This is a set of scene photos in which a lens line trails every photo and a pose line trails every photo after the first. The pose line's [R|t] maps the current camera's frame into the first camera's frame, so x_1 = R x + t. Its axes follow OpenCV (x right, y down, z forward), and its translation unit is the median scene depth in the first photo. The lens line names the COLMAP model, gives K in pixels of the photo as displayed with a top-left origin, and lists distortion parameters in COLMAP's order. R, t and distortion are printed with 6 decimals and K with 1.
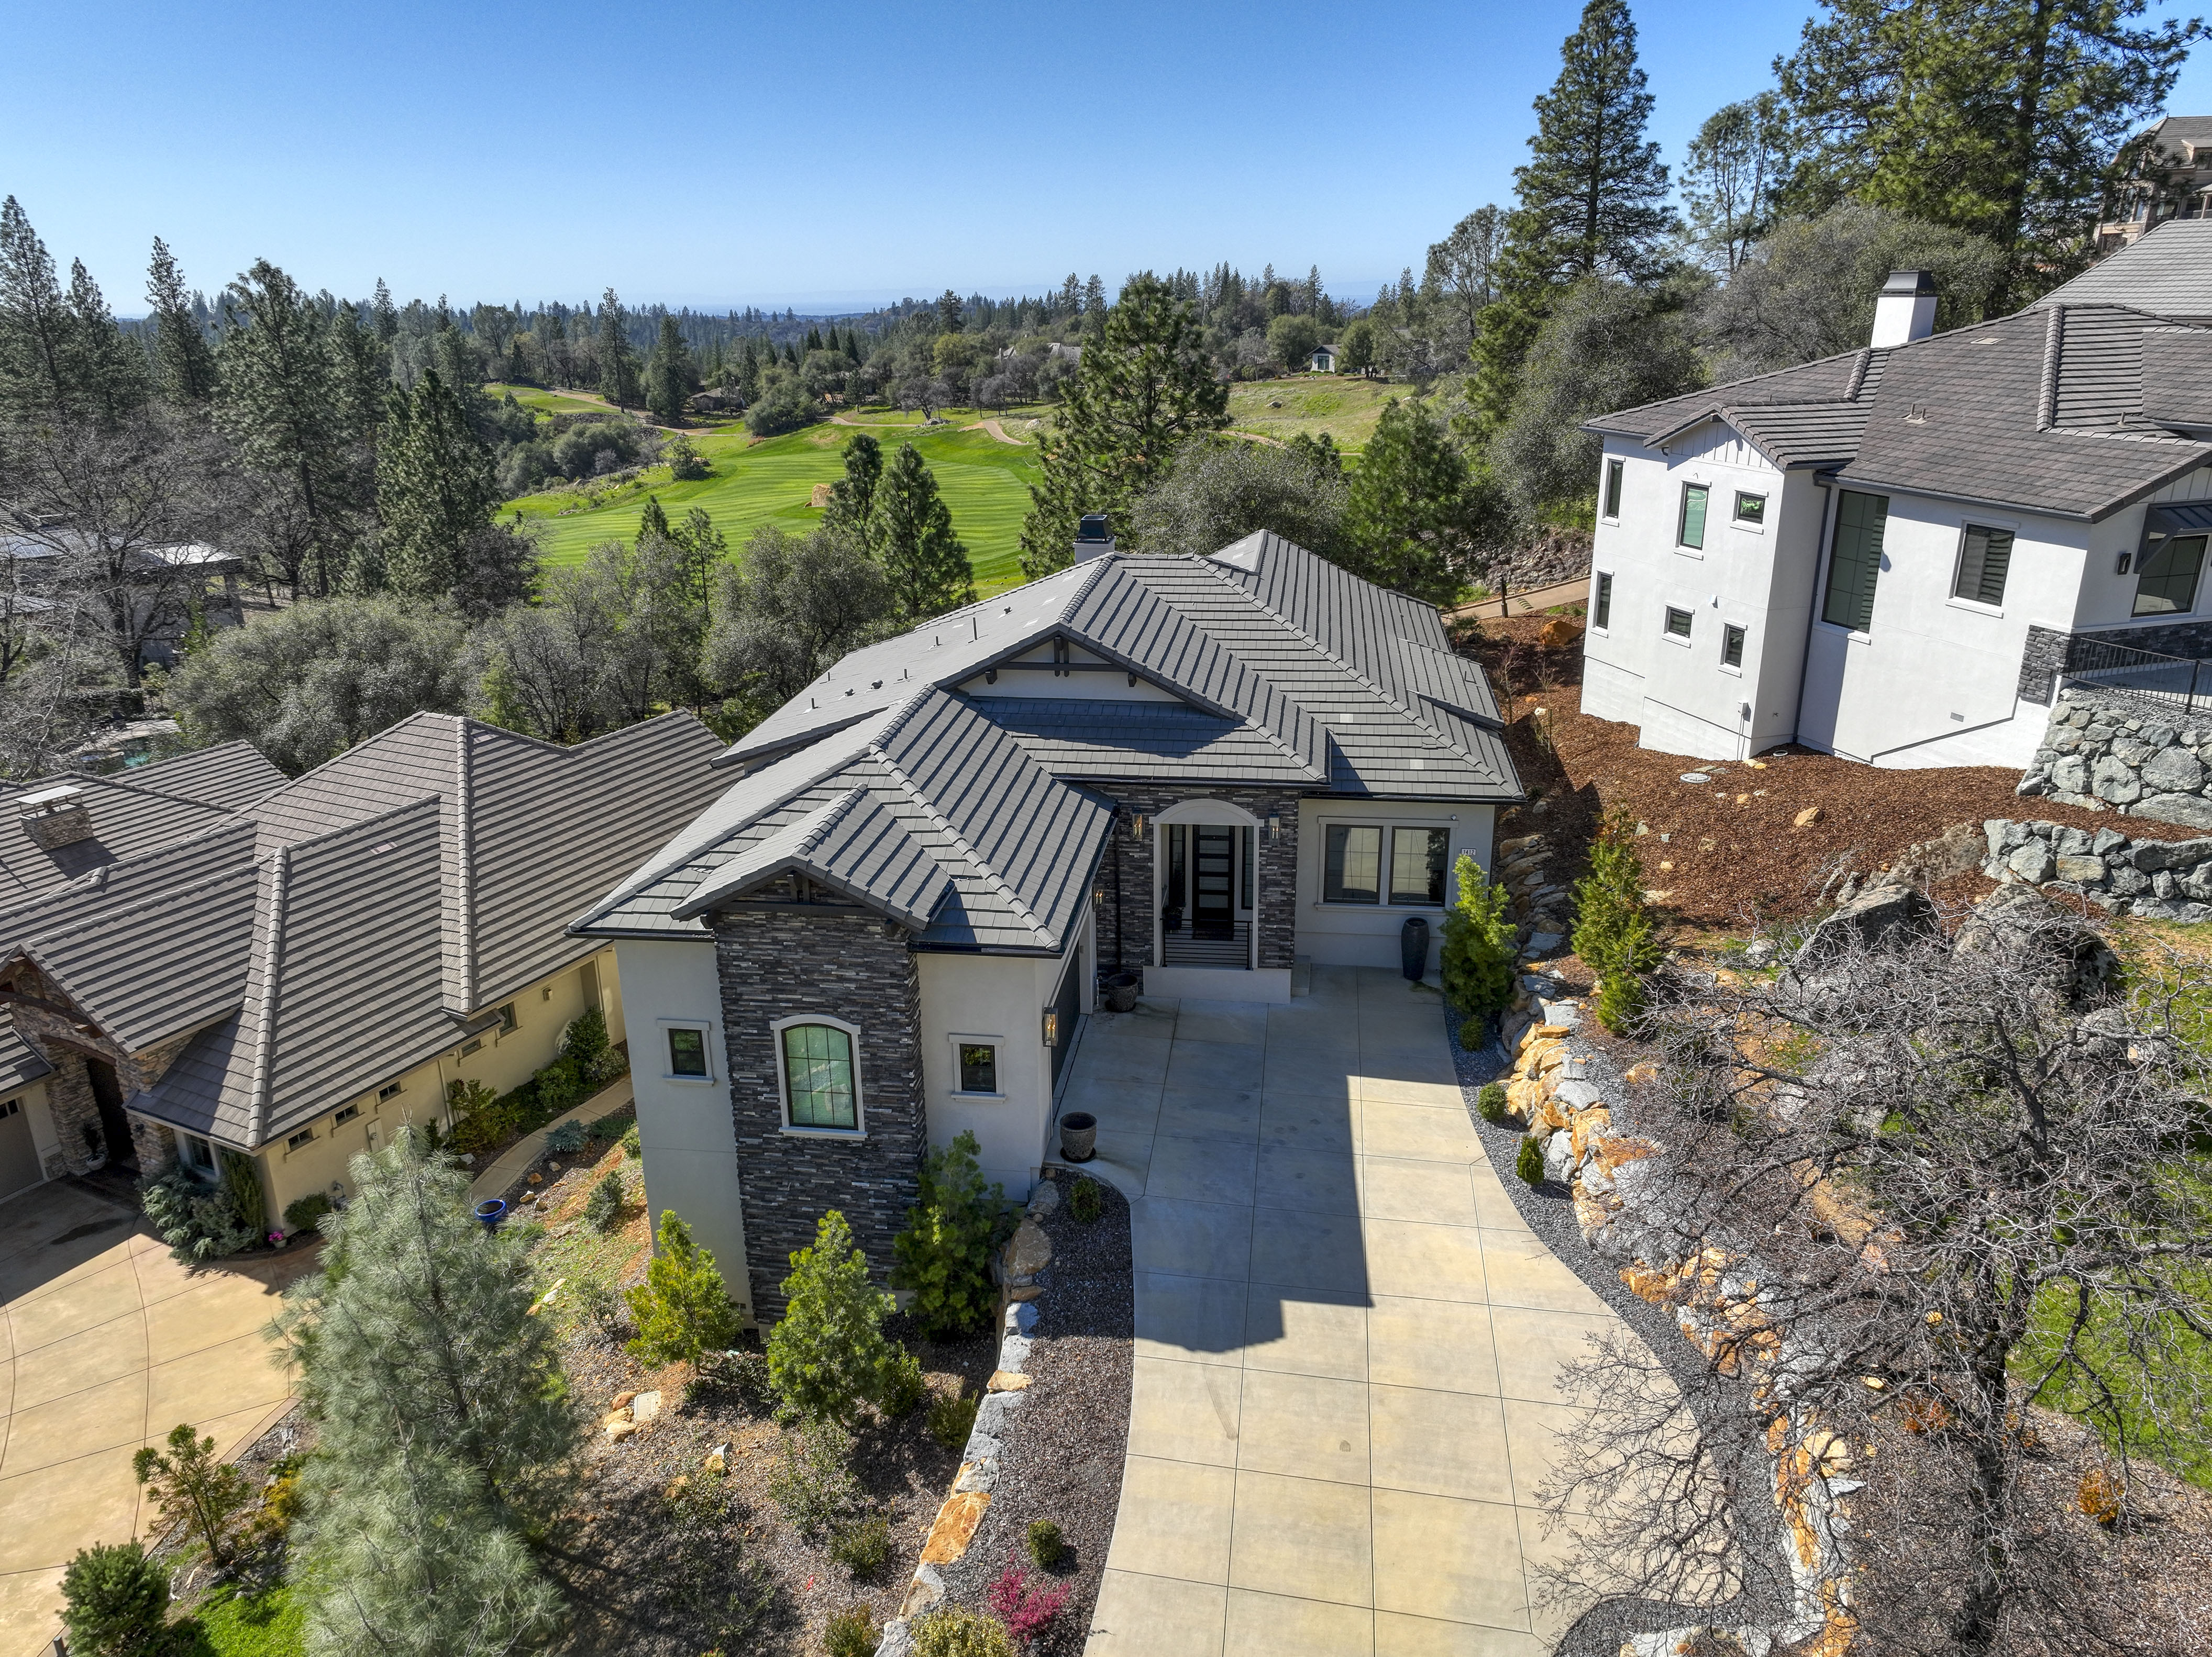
lens RADIAL K [[1551.9, 0, 1106.0], [0, 1551.9, 828.5], [0, 0, 1]] dist [0.000188, 0.004130]
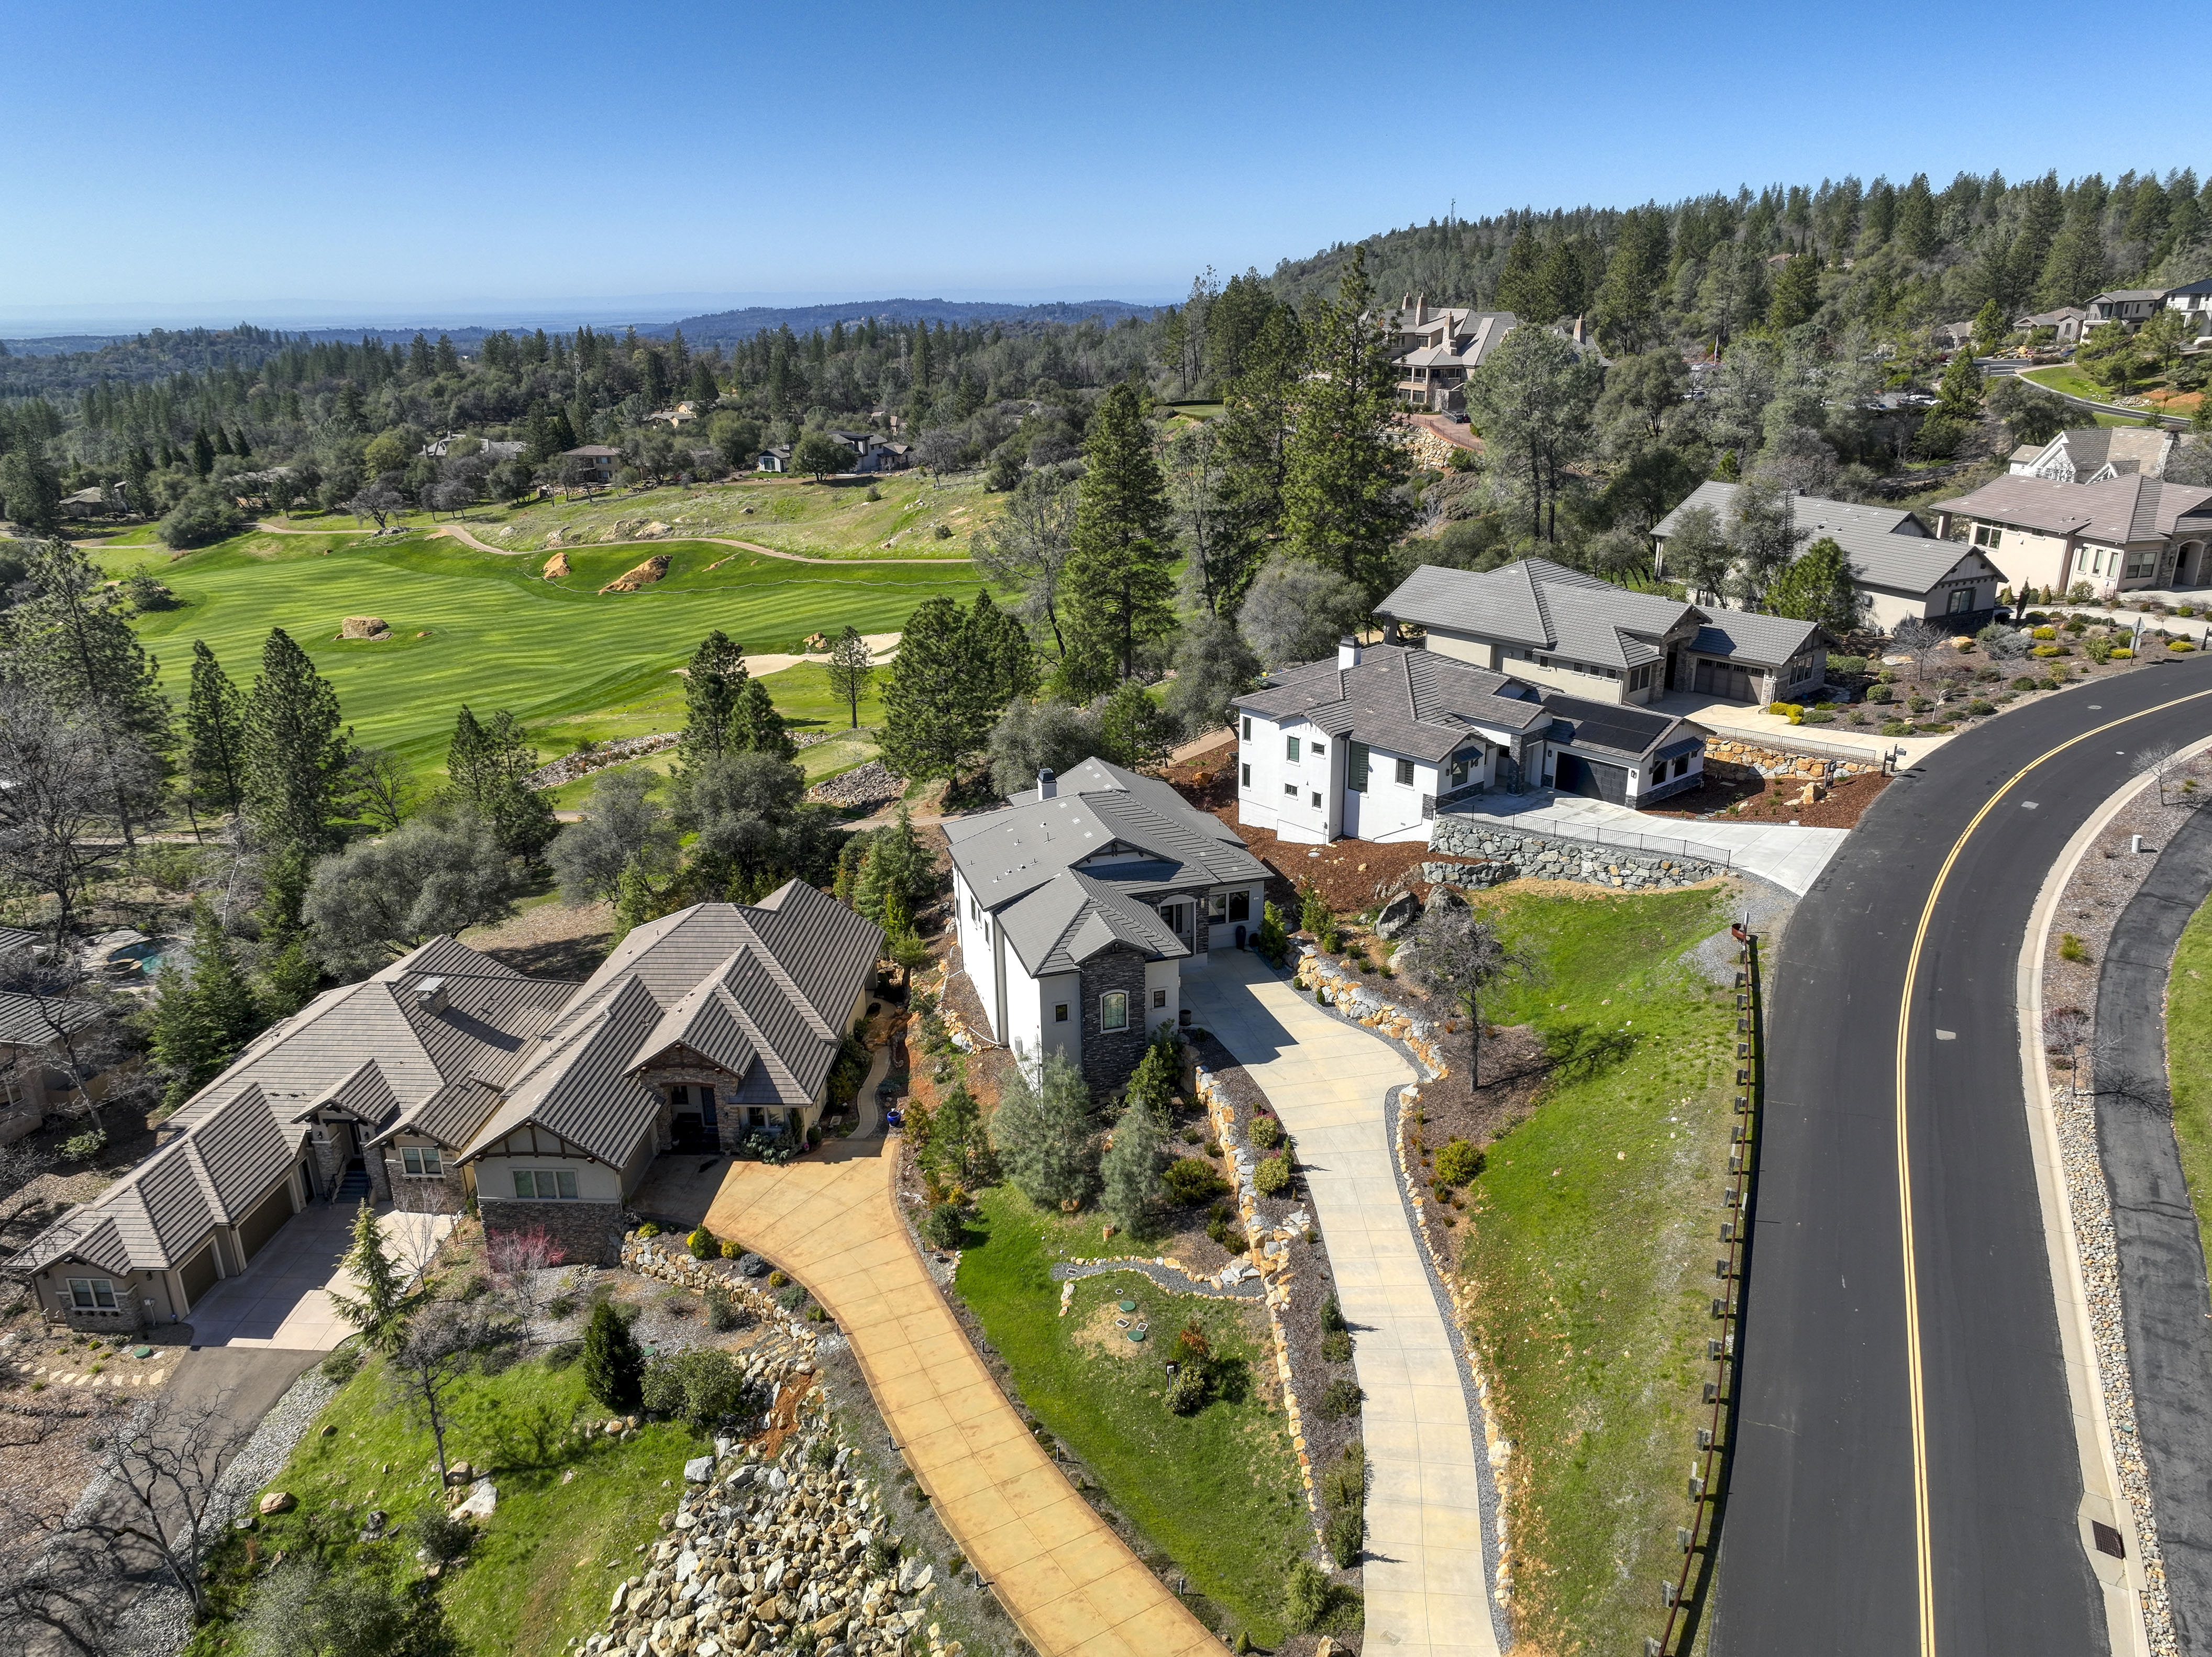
lens RADIAL K [[1549.3, 0, 1106.0], [0, 1549.3, 828.5], [0, 0, 1]] dist [-0.002606, 0.018444]
pose [[0.912352, -0.139289, 0.384983, -1.068387], [0.141097, 0.989712, 0.023705, -0.214517], [-0.384324, 0.032692, 0.922619, -1.442950]]
